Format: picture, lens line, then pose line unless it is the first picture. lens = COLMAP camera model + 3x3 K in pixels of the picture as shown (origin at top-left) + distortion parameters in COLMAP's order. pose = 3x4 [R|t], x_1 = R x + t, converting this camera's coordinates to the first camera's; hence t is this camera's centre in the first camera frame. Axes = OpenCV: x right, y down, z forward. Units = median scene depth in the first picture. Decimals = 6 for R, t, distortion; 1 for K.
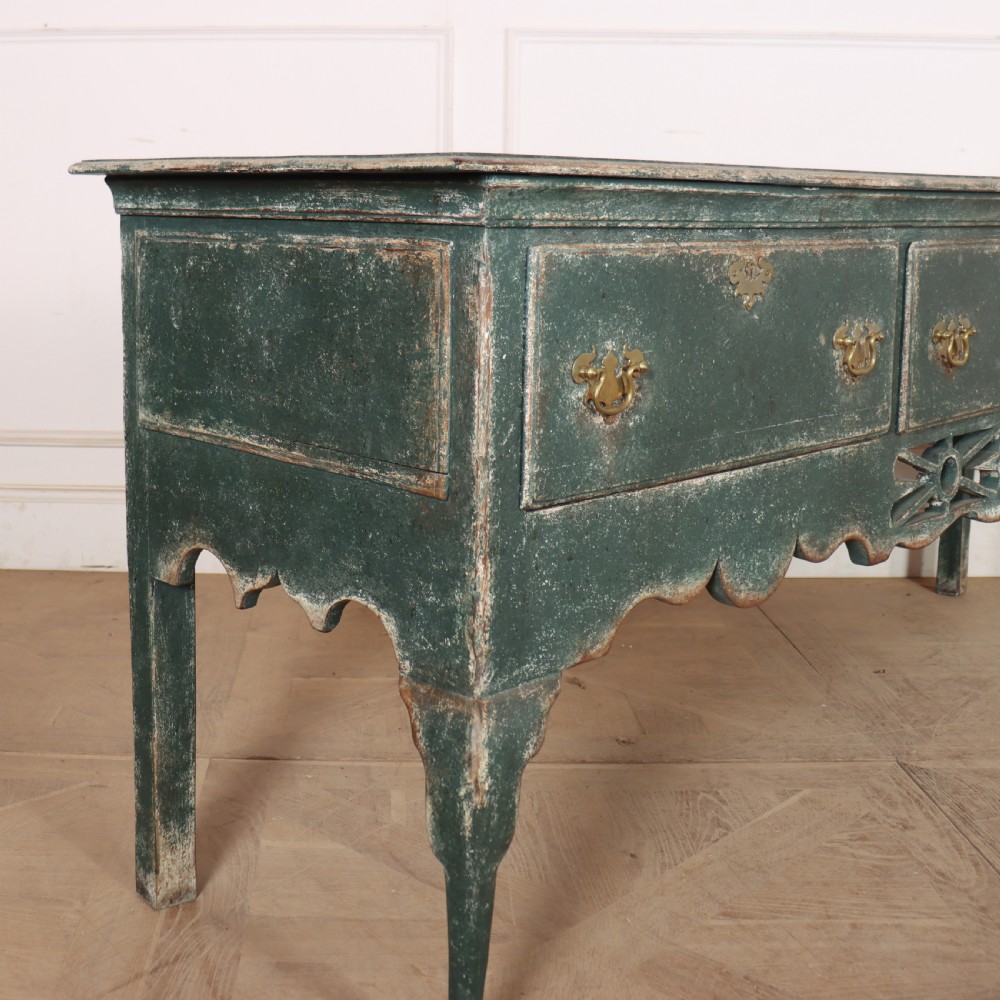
lens RADIAL K [[1394.5, 0, 306.0], [0, 1394.5, 417.3], [0, 0, 1]] dist [-0.193899, 0.169074]
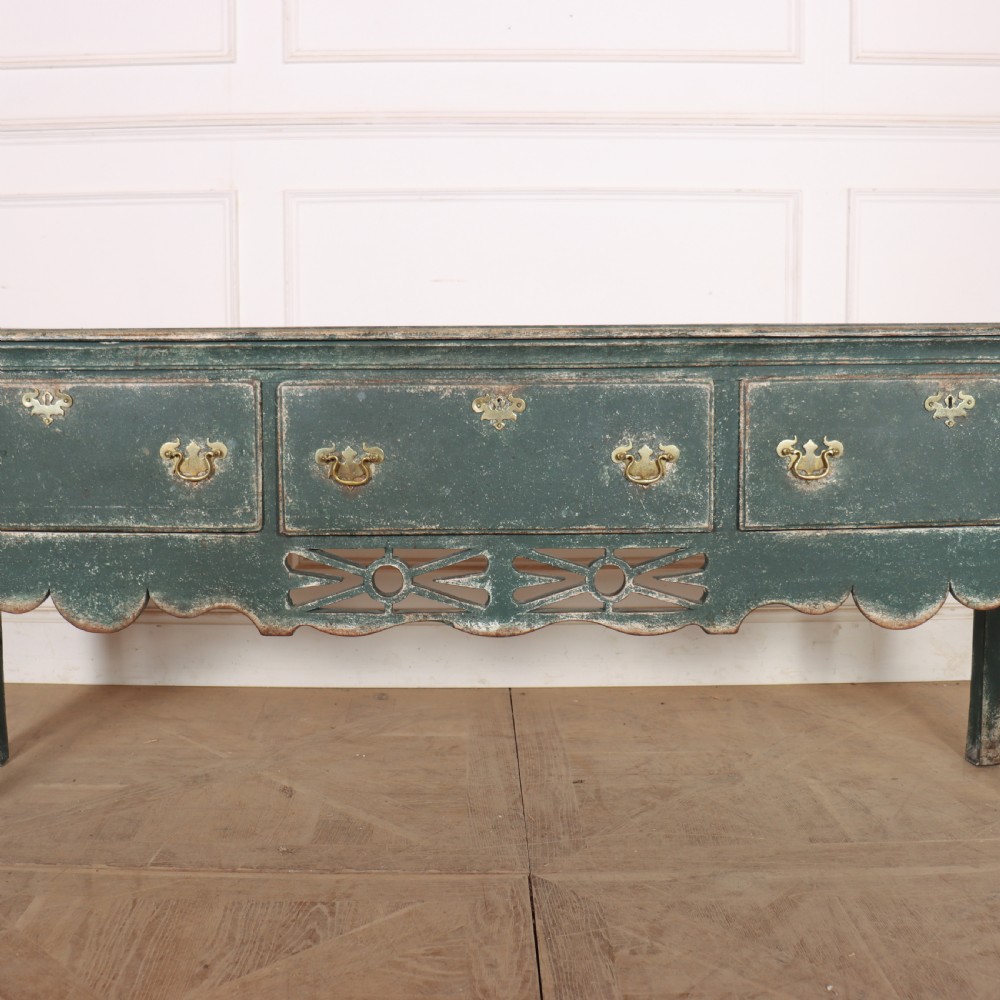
lens RADIAL K [[1229.1, 0, 458.0], [0, 1229.1, 492.4], [0, 0, 1]] dist [-0.183150, 0.180669]
pose [[0.770444, 0.097260, -0.630044, 1.374942], [-0.103290, 0.994280, 0.027180, -0.079704], [0.629084, 0.044136, 0.776083, 0.240522]]
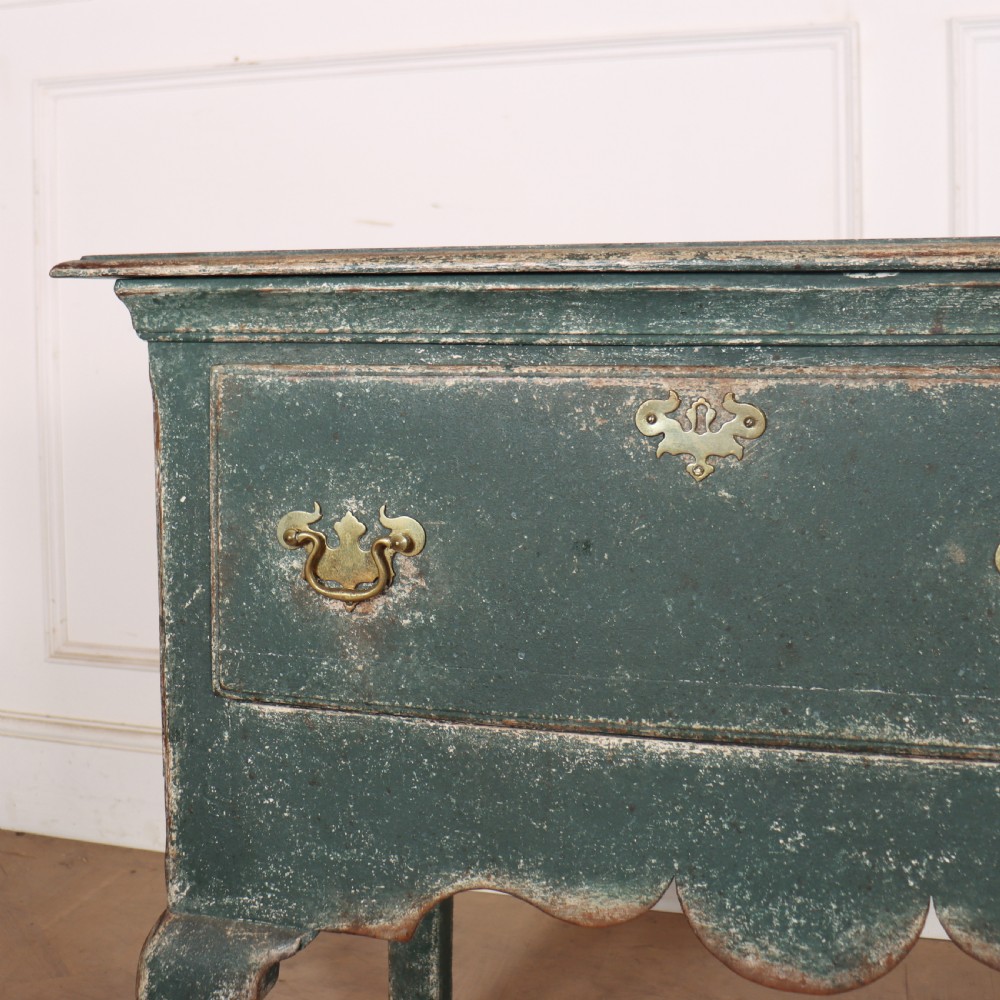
lens RADIAL K [[1495.7, 0, 340.2], [0, 1495.7, 348.1], [0, 0, 1]] dist [-0.185285, 0.163037]
pose [[0.512860, 0.029562, -0.857963, 0.728432], [-0.117099, 0.992475, -0.035801, -0.086420], [0.850448, 0.118828, 0.512462, 0.481351]]
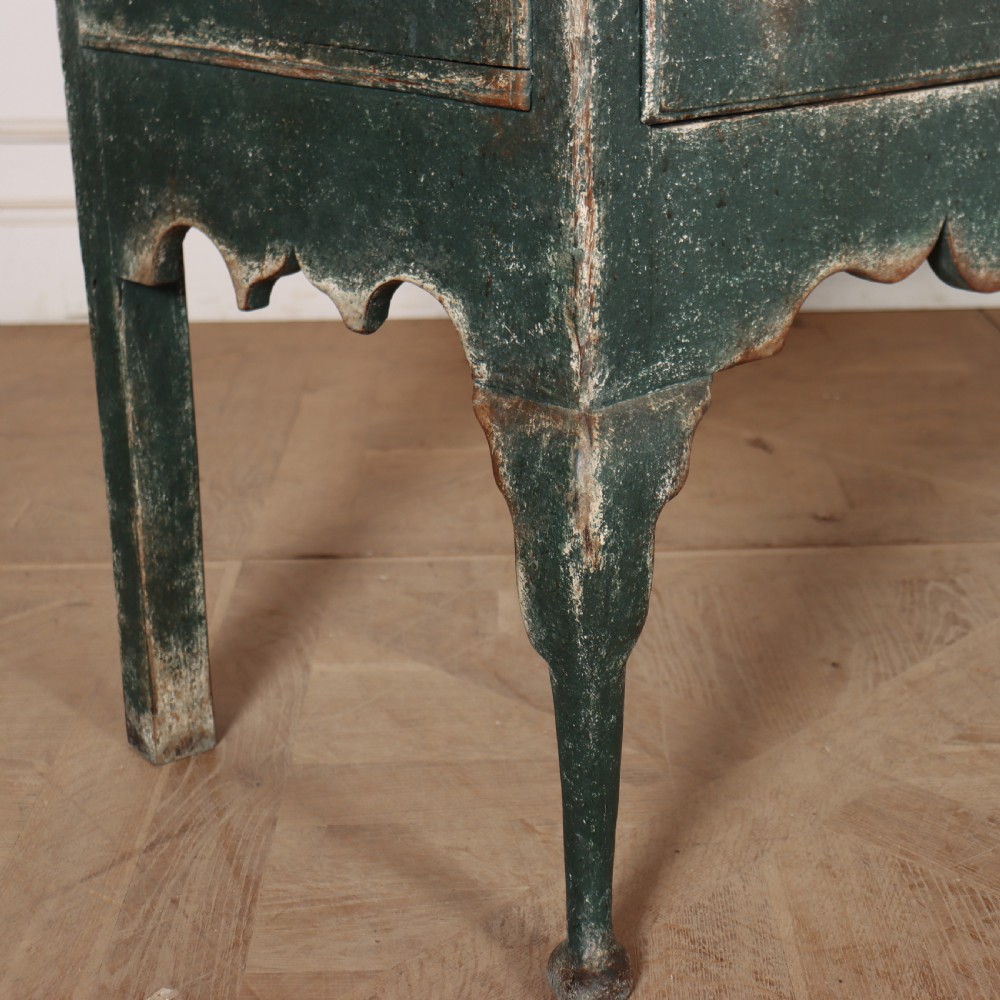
lens RADIAL K [[1864.3, 0, 599.8], [0, 1864.3, 496.5], [0, 0, 1]] dist [-0.057543, 0.249605]
pose [[0.995101, -0.038446, 0.091084, 0.037468], [0.021021, 0.982503, 0.185056, 0.061259], [-0.096604, -0.182235, 0.978498, 0.079969]]
